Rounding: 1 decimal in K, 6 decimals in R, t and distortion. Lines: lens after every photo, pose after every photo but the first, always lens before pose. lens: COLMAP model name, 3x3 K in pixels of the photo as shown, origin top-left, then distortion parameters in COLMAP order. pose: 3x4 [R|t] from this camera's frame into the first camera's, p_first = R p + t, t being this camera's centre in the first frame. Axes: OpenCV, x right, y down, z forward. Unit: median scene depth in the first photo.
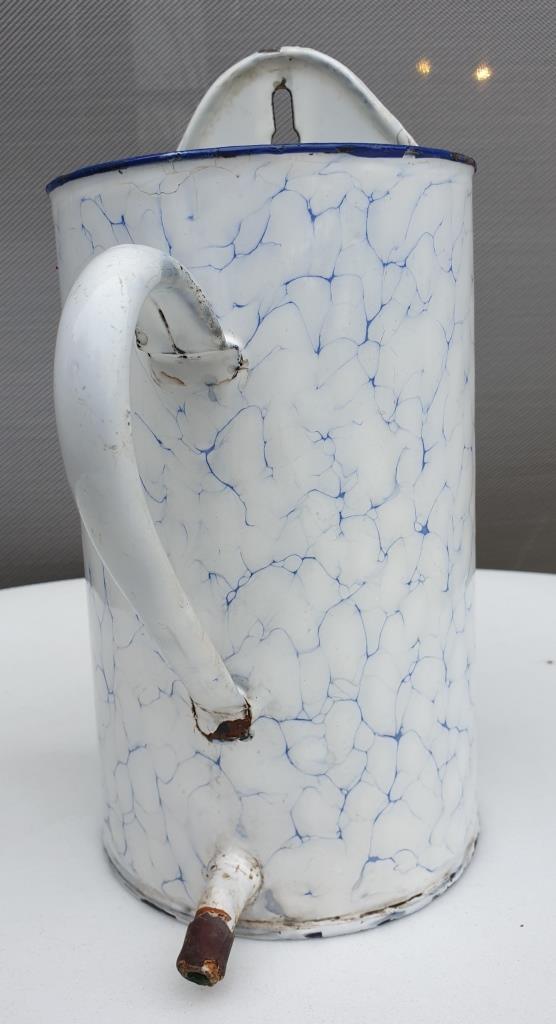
lens RADIAL K [[876.0, 0, 273.7], [0, 876.0, 512.2], [0, 0, 1]] dist [0.127048, -0.198737]
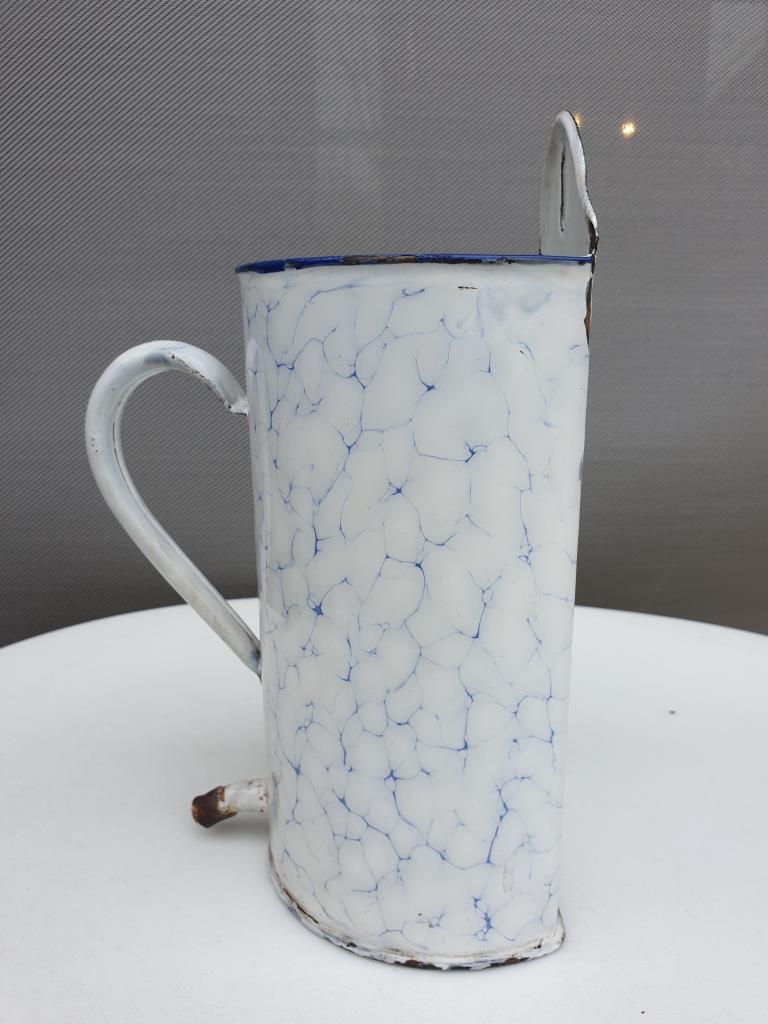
lens RADIAL K [[766.9, 0, 401.6], [0, 766.9, 511.7], [0, 0, 1]] dist [0.117078, -0.165269]
pose [[0.272253, 0.292274, -0.916763, 1.019589], [-0.224068, 0.945817, 0.234995, -0.334977], [0.935773, 0.141439, 0.322991, 0.773704]]
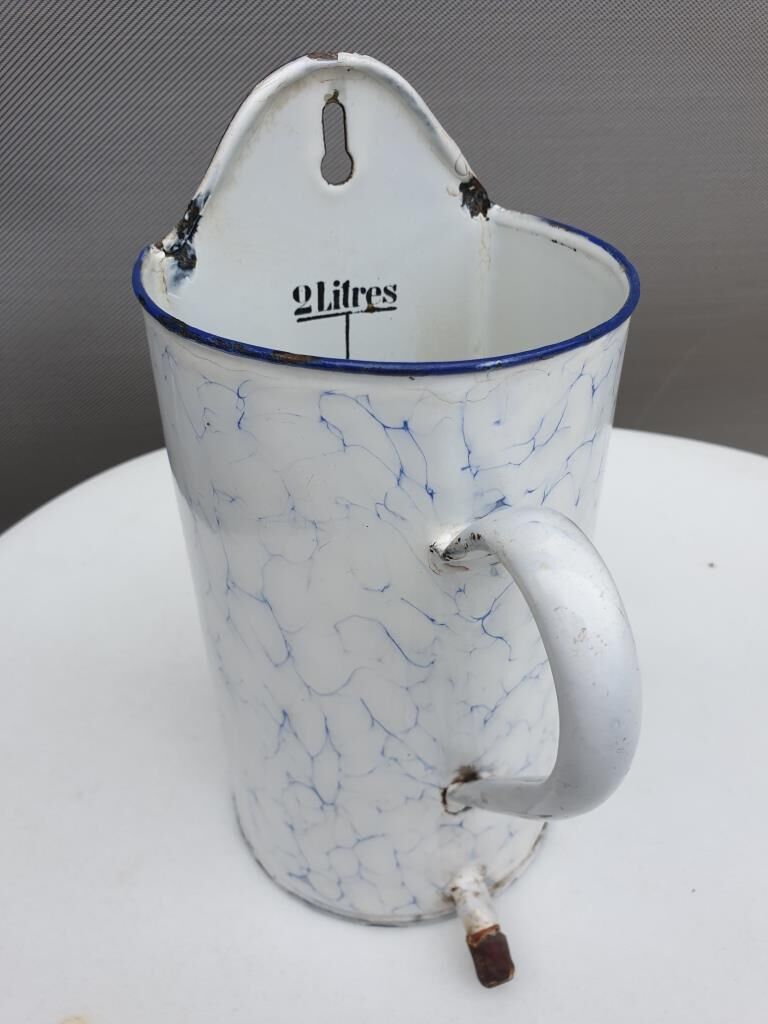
lens RADIAL K [[782.5, 0, 384.0], [0, 782.5, 512.0], [0, 0, 1]] dist [0.039582, 0.000459]
pose [[0.806688, -0.305716, 0.505759, -0.537214], [0.104226, 0.915983, 0.387443, -0.496103], [-0.581714, -0.259833, 0.770776, 0.376746]]
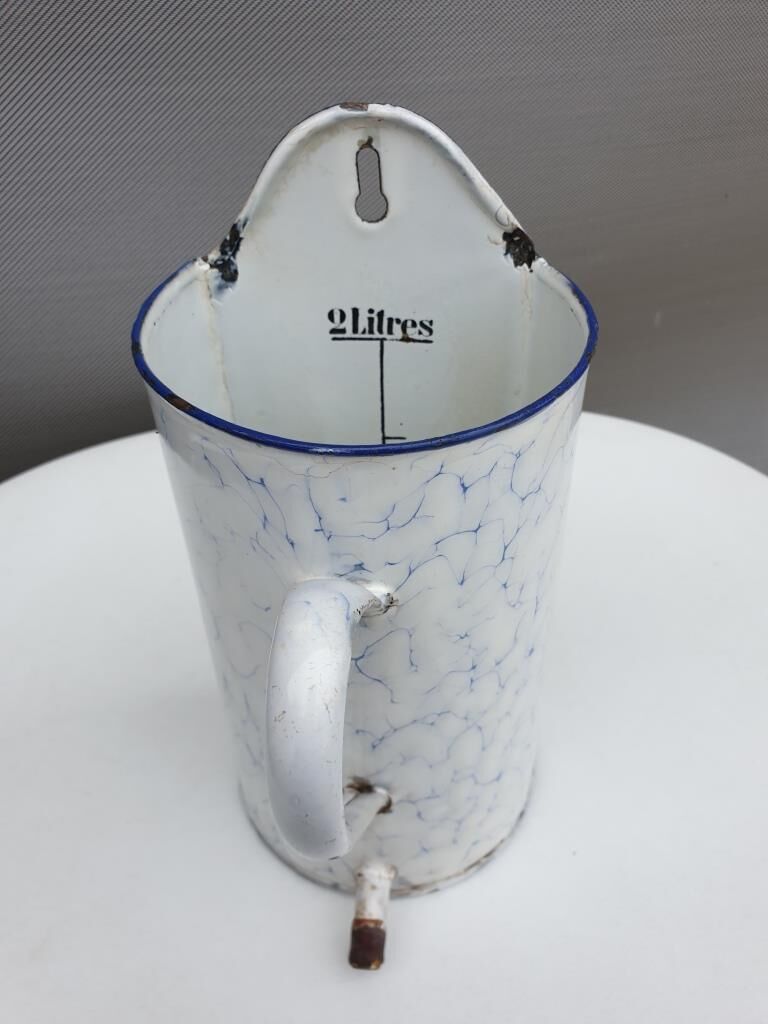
lens RADIAL K [[766.9, 0, 401.6], [0, 766.9, 511.7], [0, 0, 1]] dist [0.117078, -0.165269]
pose [[0.979457, -0.104539, 0.172443, -0.154262], [0.017185, 0.895296, 0.445141, -0.604740], [-0.200922, -0.433033, 0.878700, 0.212078]]
